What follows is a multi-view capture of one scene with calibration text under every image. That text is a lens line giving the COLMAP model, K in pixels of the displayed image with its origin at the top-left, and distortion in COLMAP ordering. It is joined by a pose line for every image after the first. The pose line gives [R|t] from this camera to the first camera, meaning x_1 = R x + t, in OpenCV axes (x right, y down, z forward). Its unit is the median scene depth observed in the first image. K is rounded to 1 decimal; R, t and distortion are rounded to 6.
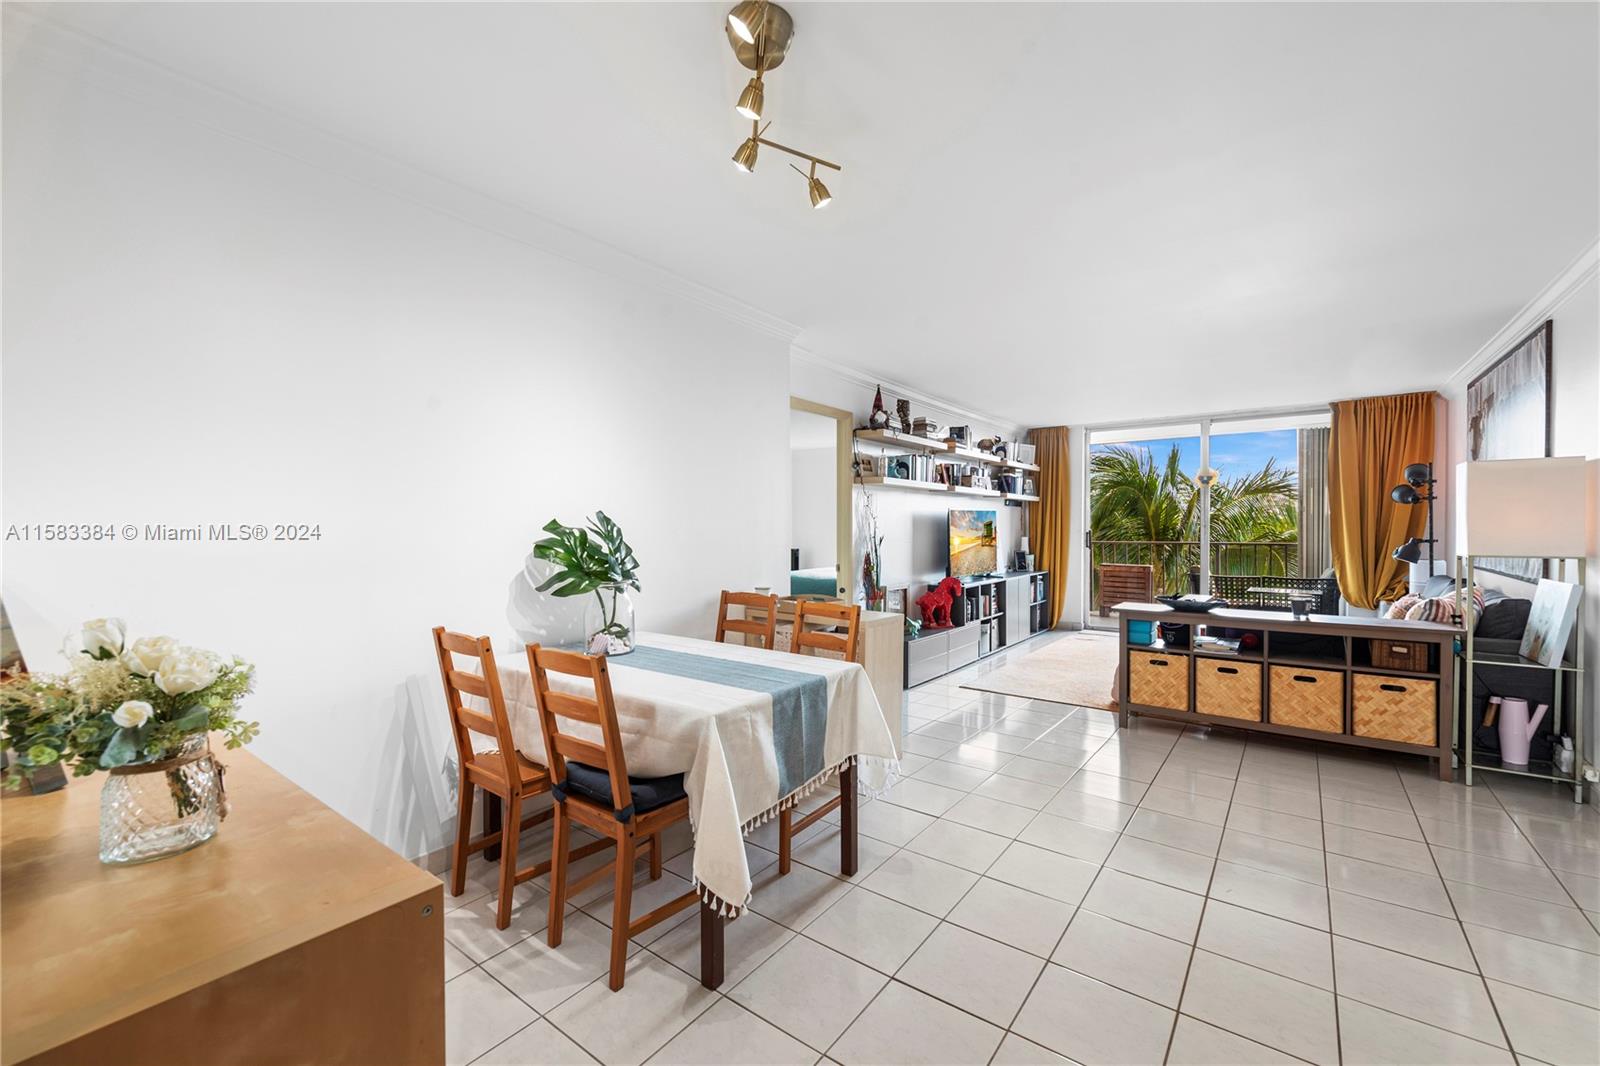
lens RADIAL K [[654.7, 0, 801.3], [0, 654.7, 535.9], [0, 0, 1]] dist [-0.000242, -0.000685]
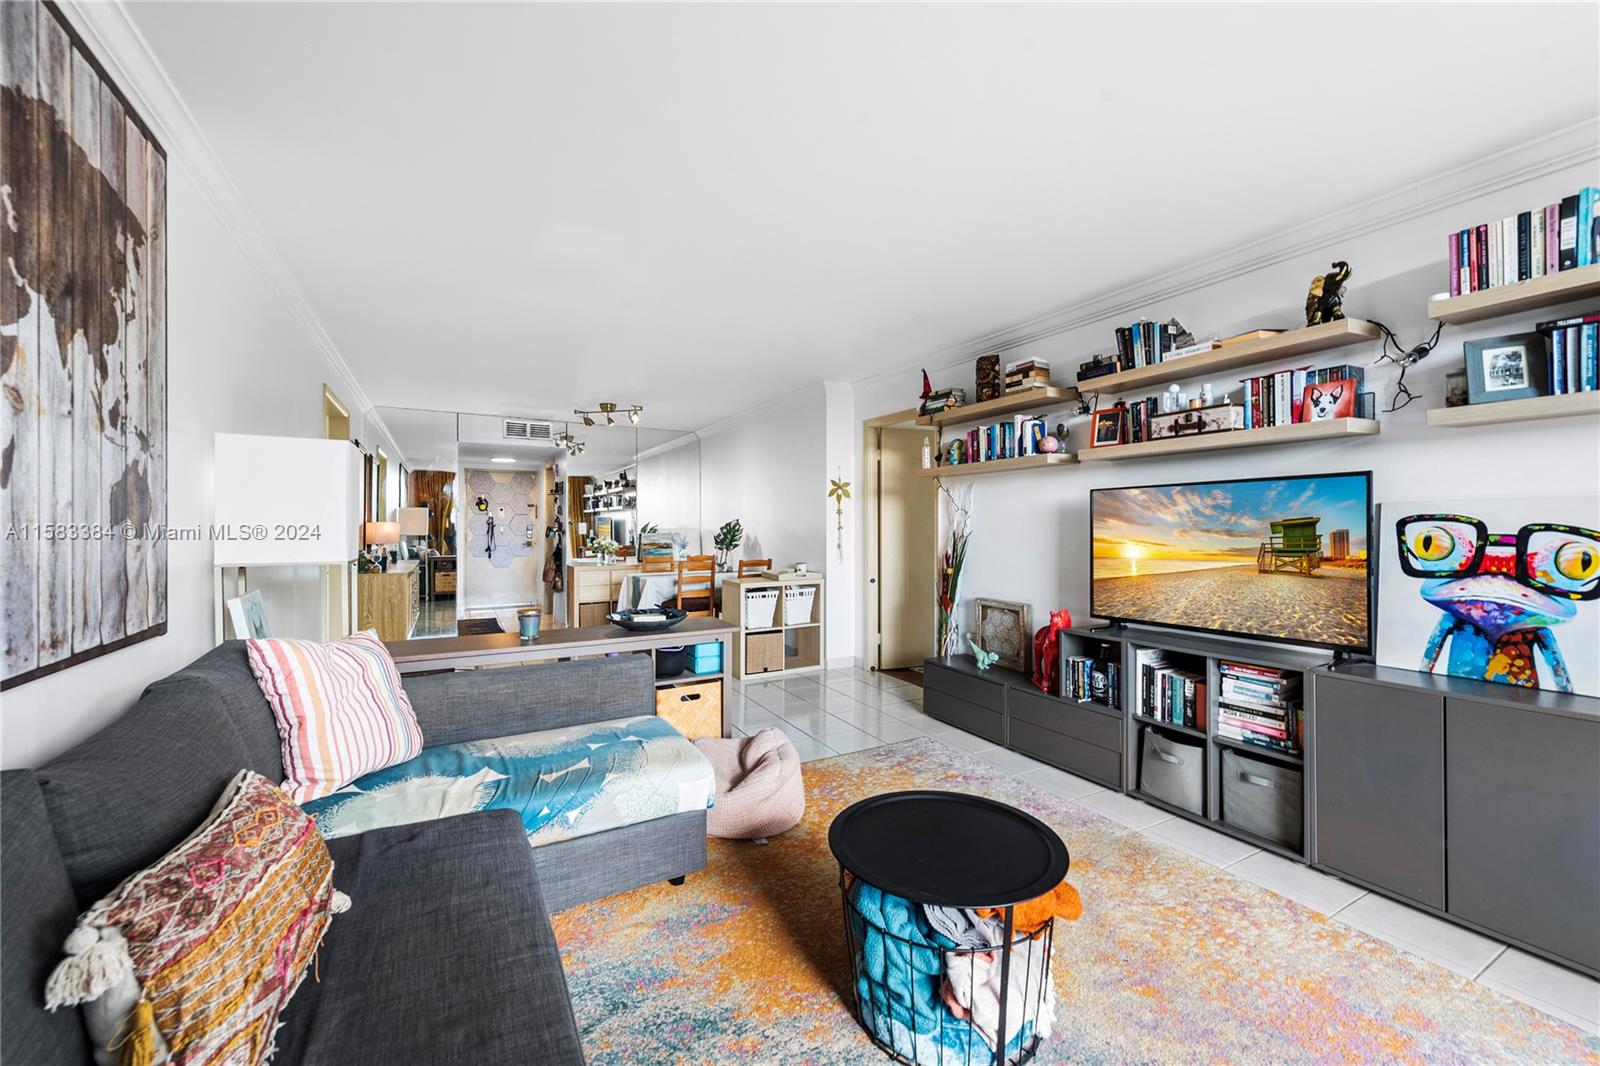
lens RADIAL K [[636.4, 0, 809.9], [0, 636.4, 513.0], [0, 0, 1]] dist [0.012895, -0.003698]
pose [[-0.397034, -0.016609, -0.917653, 1.258087], [-0.008427, 0.999860, -0.014450, -0.018916], [0.917765, 0.001996, -0.397119, 1.520905]]
